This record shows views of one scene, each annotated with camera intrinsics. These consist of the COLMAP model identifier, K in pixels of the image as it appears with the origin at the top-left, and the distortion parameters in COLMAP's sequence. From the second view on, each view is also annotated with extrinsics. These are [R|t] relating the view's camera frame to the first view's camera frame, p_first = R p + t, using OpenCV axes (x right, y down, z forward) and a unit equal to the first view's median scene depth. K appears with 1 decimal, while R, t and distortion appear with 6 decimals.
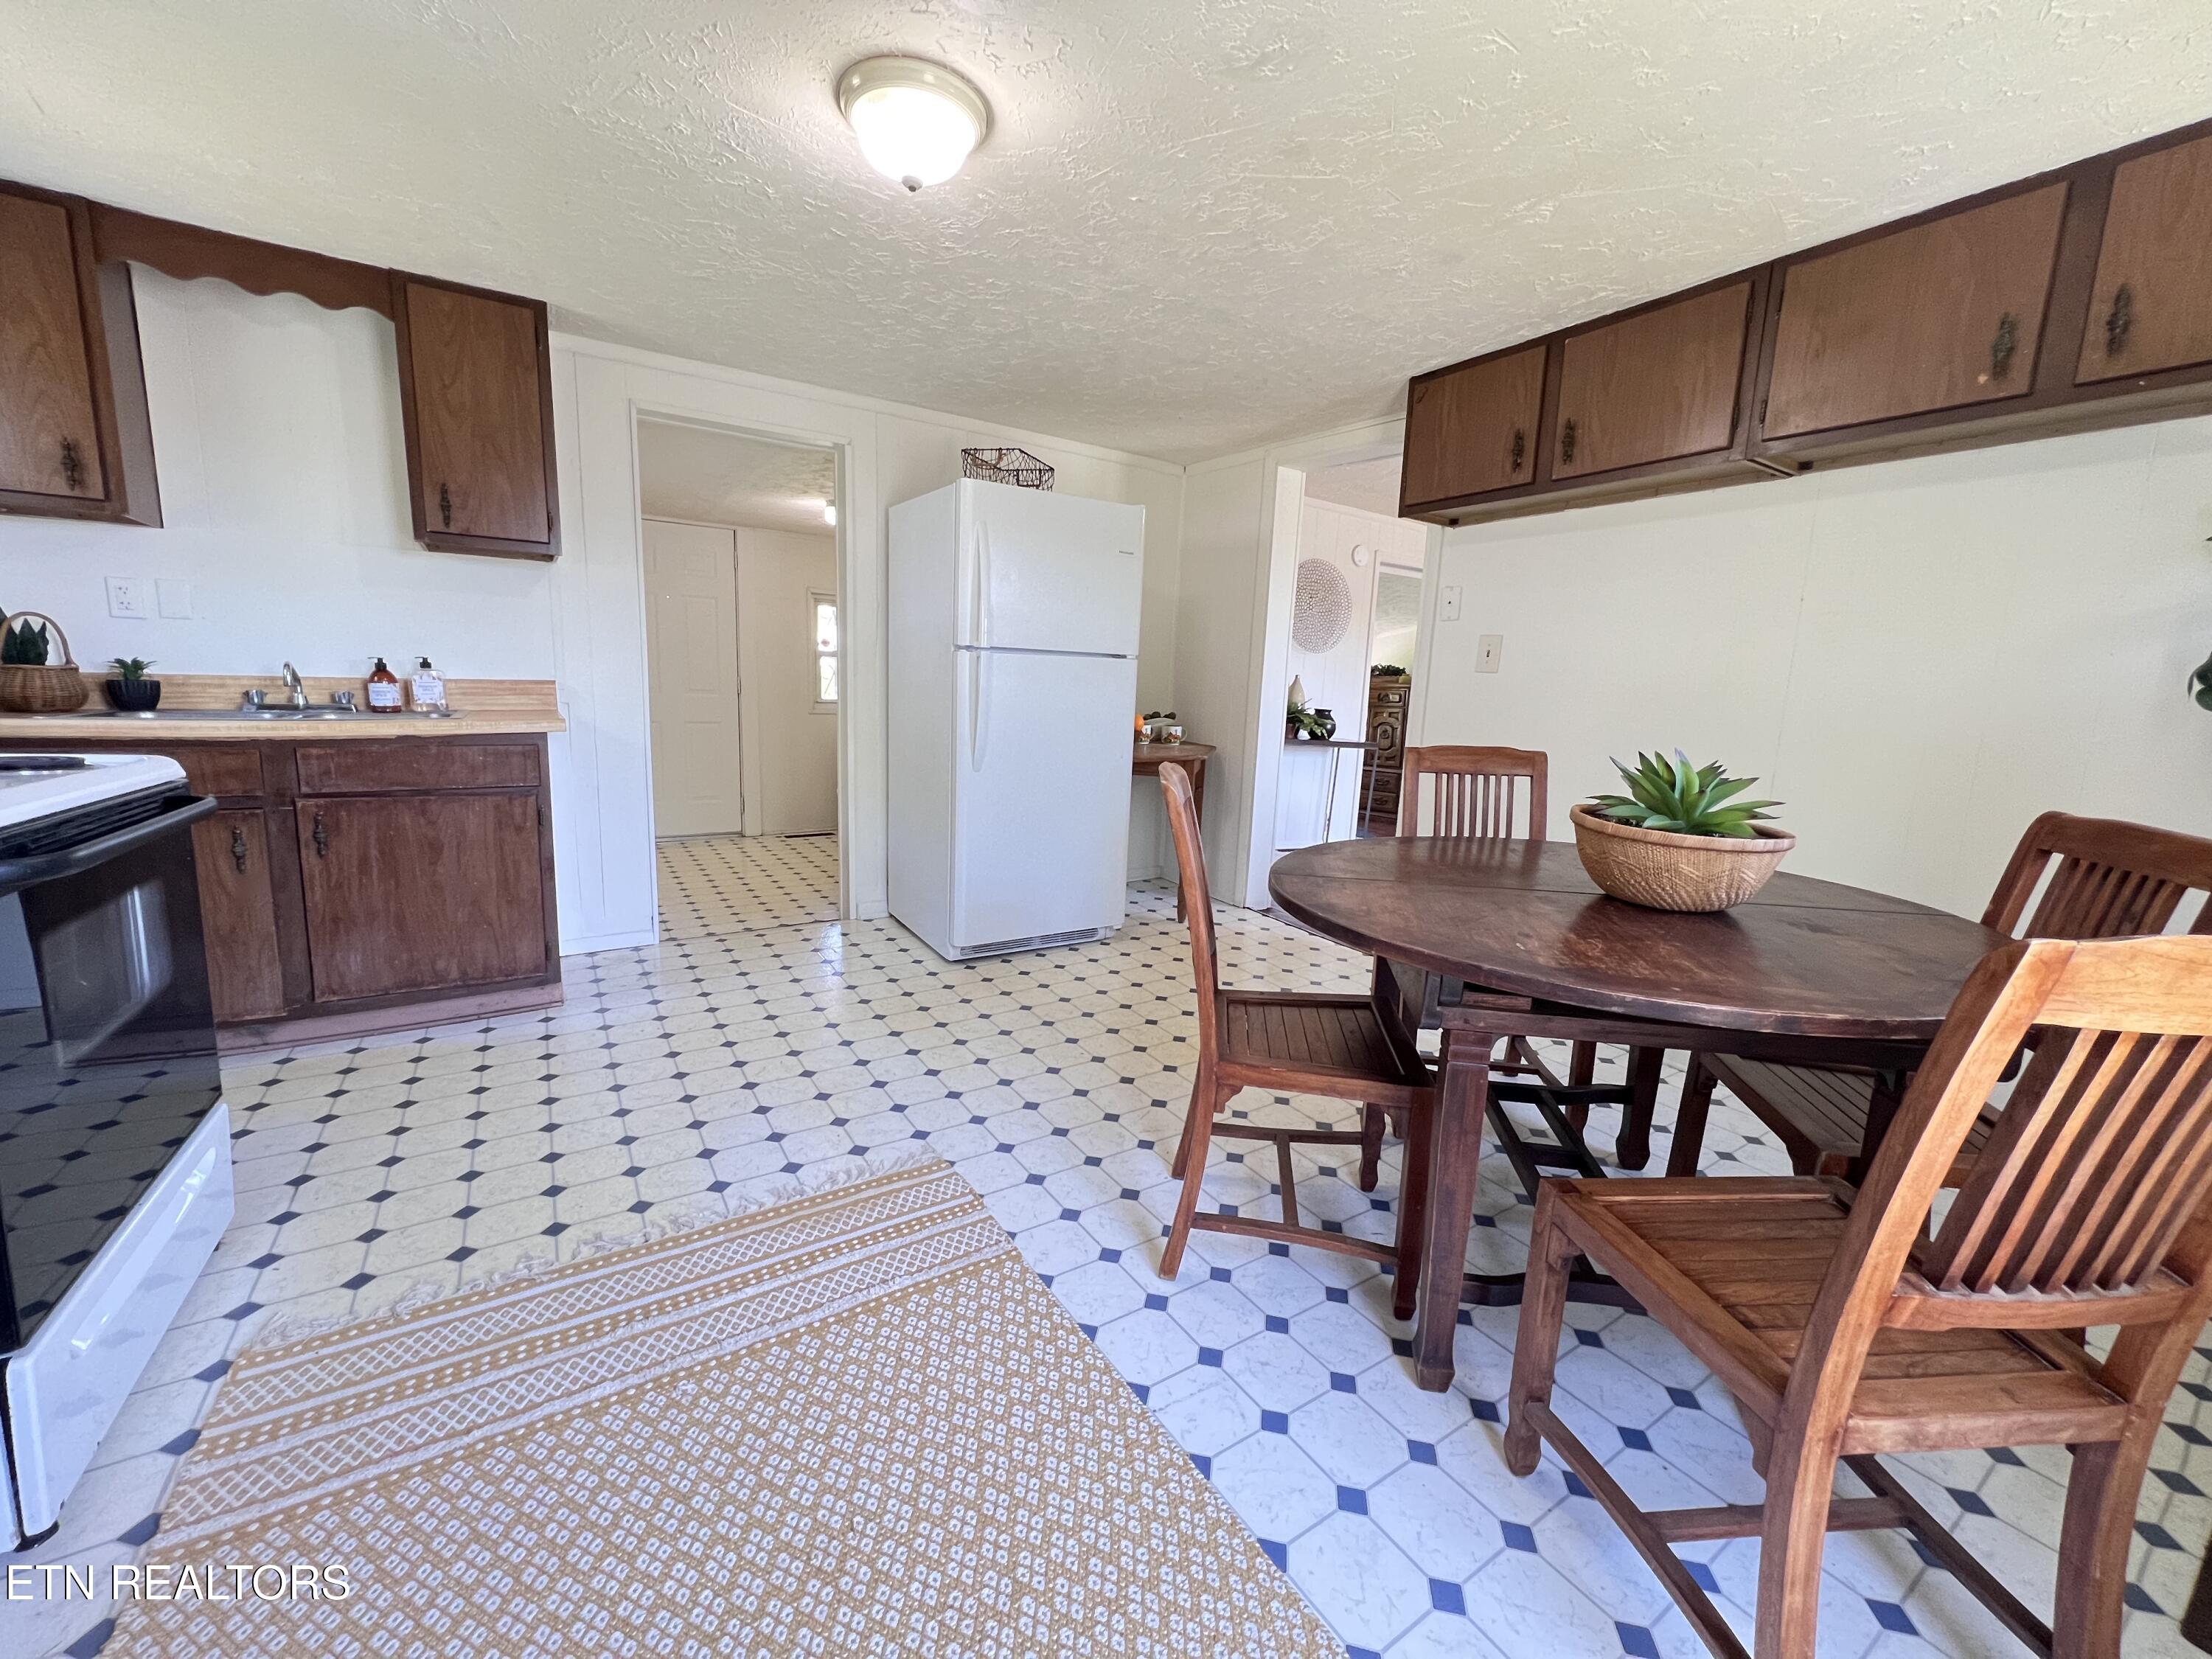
lens RADIAL K [[880.7, 0, 1112.8], [0, 880.7, 826.0], [0, 0, 1]] dist [-0.000525, -0.000064]
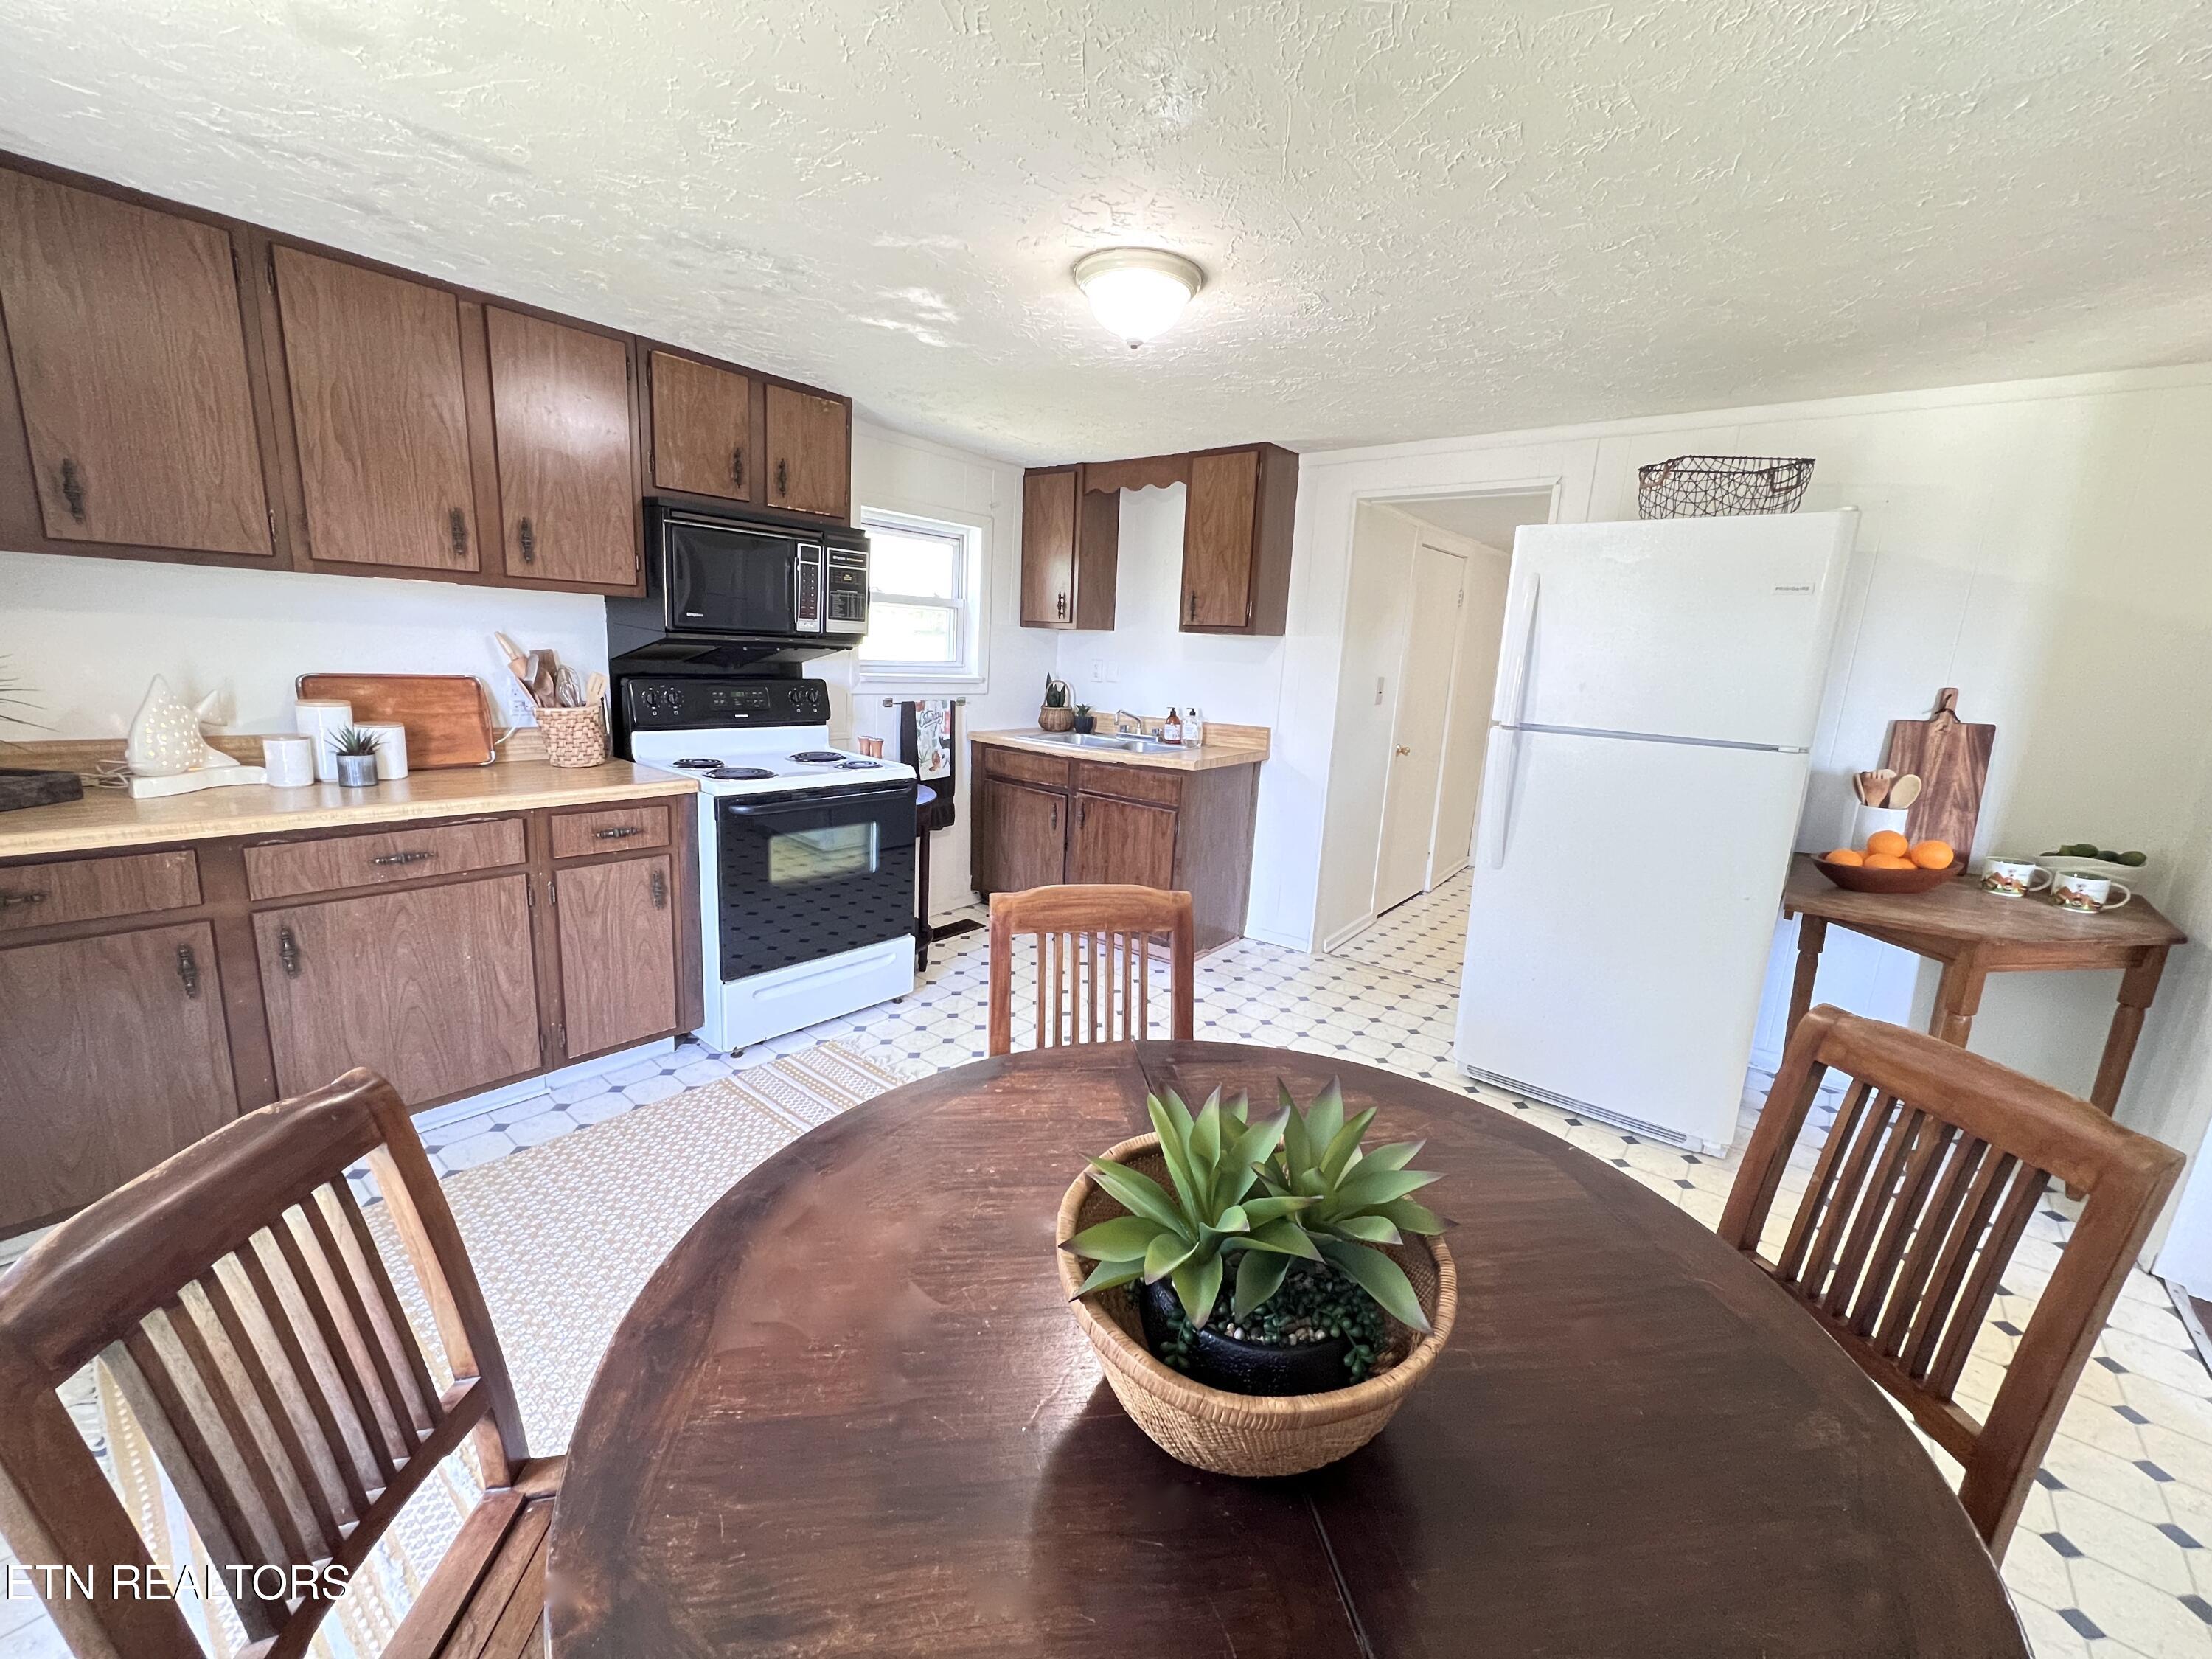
lens RADIAL K [[880.7, 0, 1103.0], [0, 880.7, 822.7], [0, 0, 1]] dist [-0.000525, -0.000064]
pose [[0.303639, 0.171312, -0.937260, 0.928066], [-0.181493, 0.976091, 0.119612, -0.249711], [0.935342, 0.133787, 0.327471, 0.663736]]
